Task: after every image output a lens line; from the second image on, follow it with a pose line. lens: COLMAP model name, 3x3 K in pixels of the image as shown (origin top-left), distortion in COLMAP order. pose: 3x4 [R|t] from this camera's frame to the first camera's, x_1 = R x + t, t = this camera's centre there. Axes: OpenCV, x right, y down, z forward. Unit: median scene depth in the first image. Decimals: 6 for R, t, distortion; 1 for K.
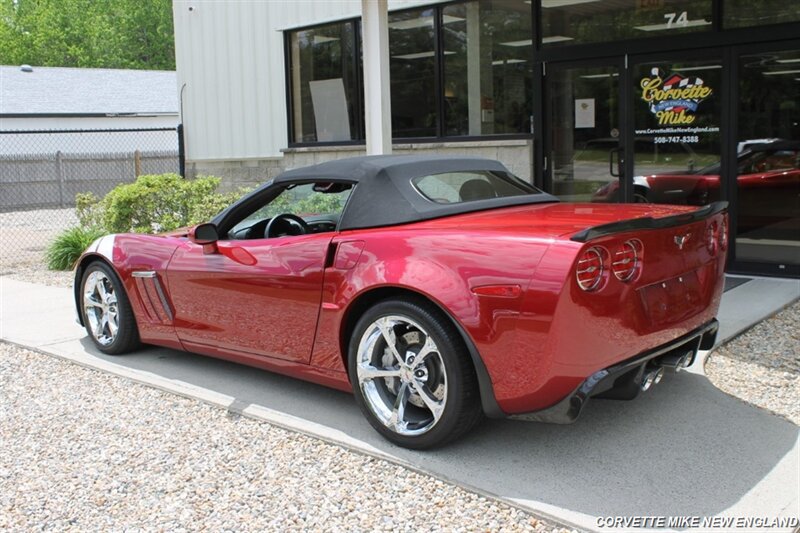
lens RADIAL K [[819.1, 0, 401.8], [0, 819.1, 266.8], [0, 0, 1]] dist [-0.129598, 0.136939]
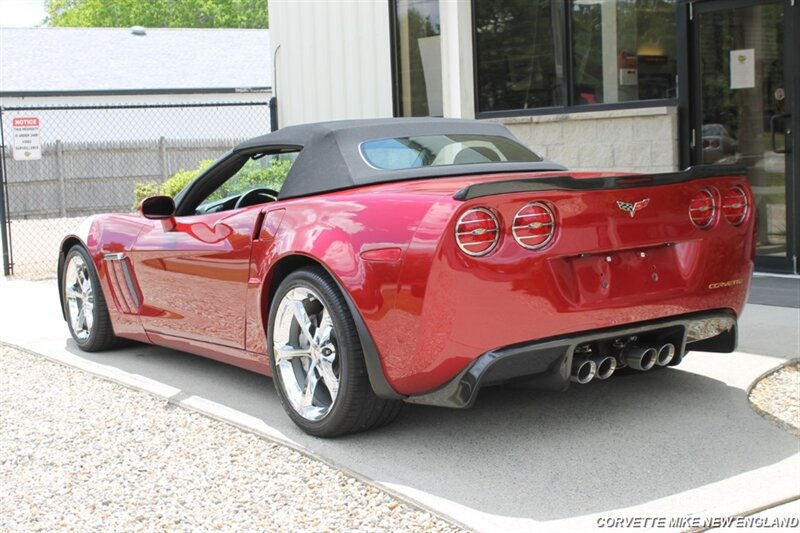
lens RADIAL K [[1173.6, 0, 400.6], [0, 1173.6, 265.9], [0, 0, 1]] dist [-0.029141, 0.001086]
pose [[0.972690, 0.013884, -0.231693, 0.188780], [-0.021947, 0.999239, -0.032259, 0.035489], [0.231068, 0.036463, 0.972254, -0.117171]]
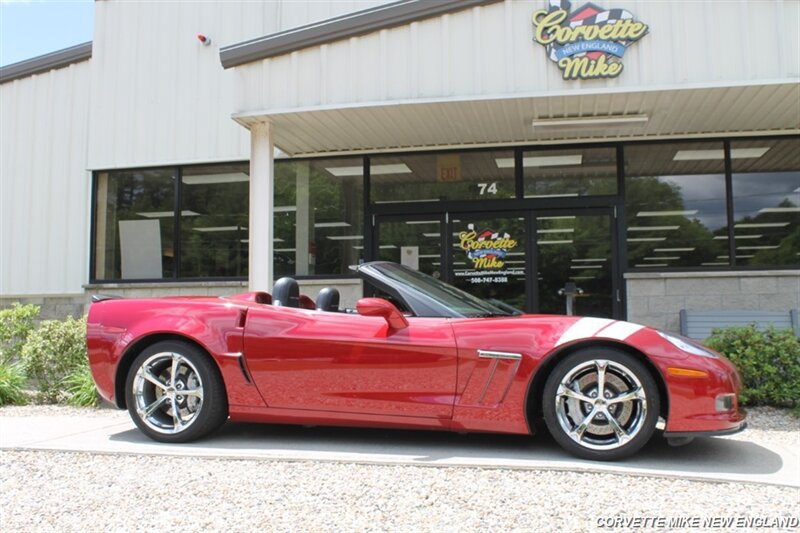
lens RADIAL K [[781.6, 0, 399.4], [0, 781.6, 270.2], [0, 0, 1]] dist [-0.152849, 0.177740]
pose [[0.875759, 0.059787, 0.479031, -0.379166], [0.050002, 0.975730, -0.213192, 0.083552], [-0.480152, 0.210657, 0.851515, 0.019205]]
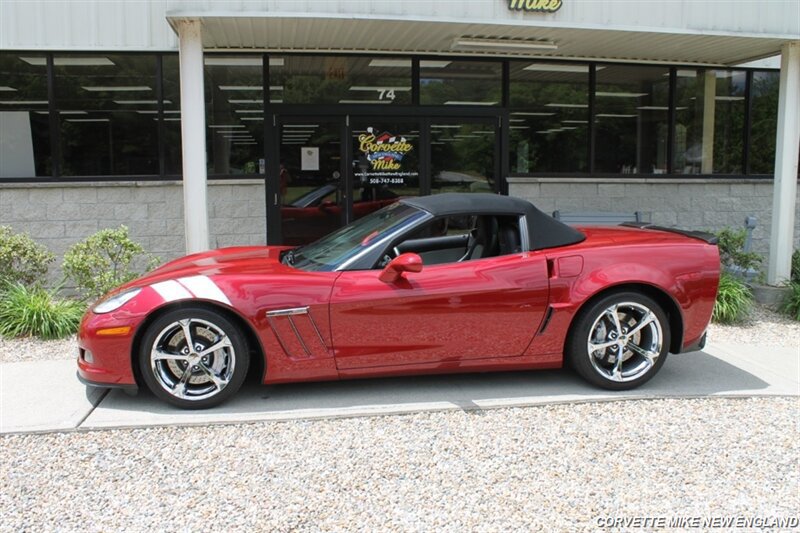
lens RADIAL K [[709.7, 0, 397.9], [0, 709.7, 265.9], [0, 0, 1]] dist [-0.151856, 0.134593]
pose [[0.640175, -0.072111, 0.764837, -0.582823], [0.095498, 0.995332, 0.013910, -0.029818], [-0.762271, 0.064136, 0.644073, 0.227454]]
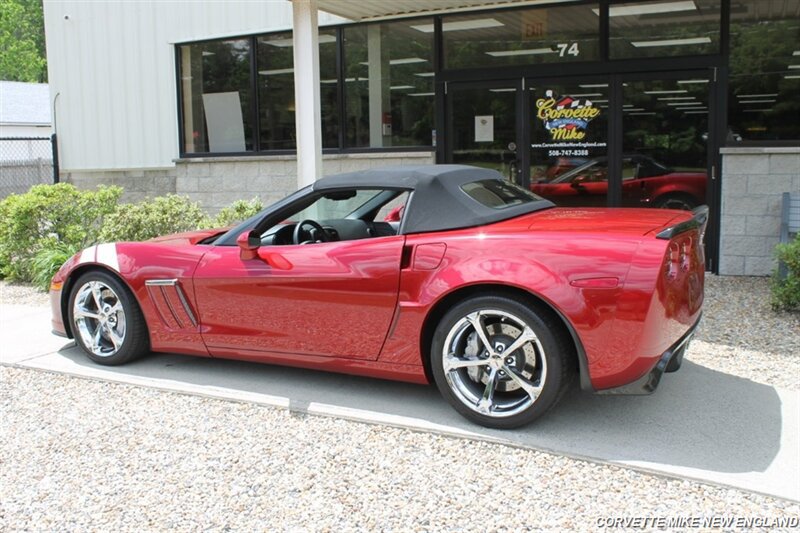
lens RADIAL K [[767.9, 0, 399.4], [0, 767.9, 267.0], [0, 0, 1]] dist [-0.150782, 0.169610]
pose [[0.965071, -0.027500, 0.260540, -0.183885], [0.028814, 0.999584, -0.001226, -0.000087], [-0.260397, 0.008690, 0.965462, 0.014663]]
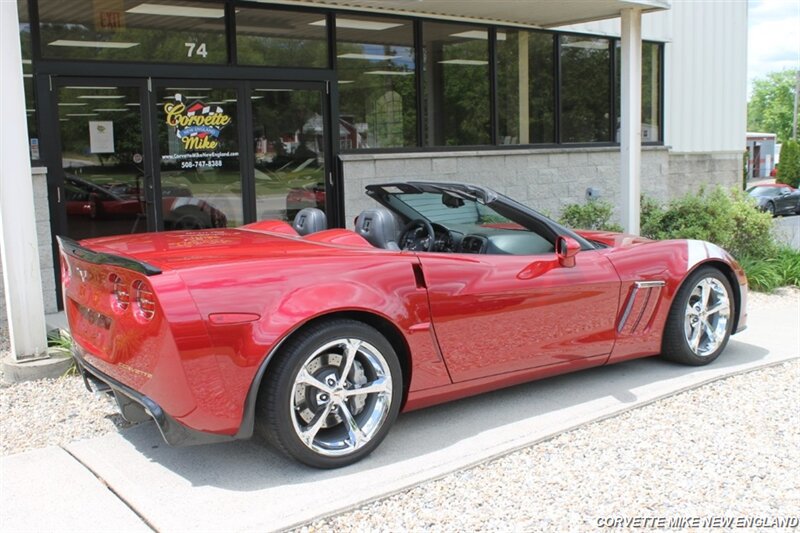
lens RADIAL K [[849.7, 0, 400.8], [0, 849.7, 267.9], [0, 0, 1]] dist [-0.143420, 0.222393]
pose [[0.184708, -0.114197, 0.976136, -0.701060], [0.163520, 0.982953, 0.084053, -0.076372], [-0.969095, 0.144092, 0.200233, 0.561345]]
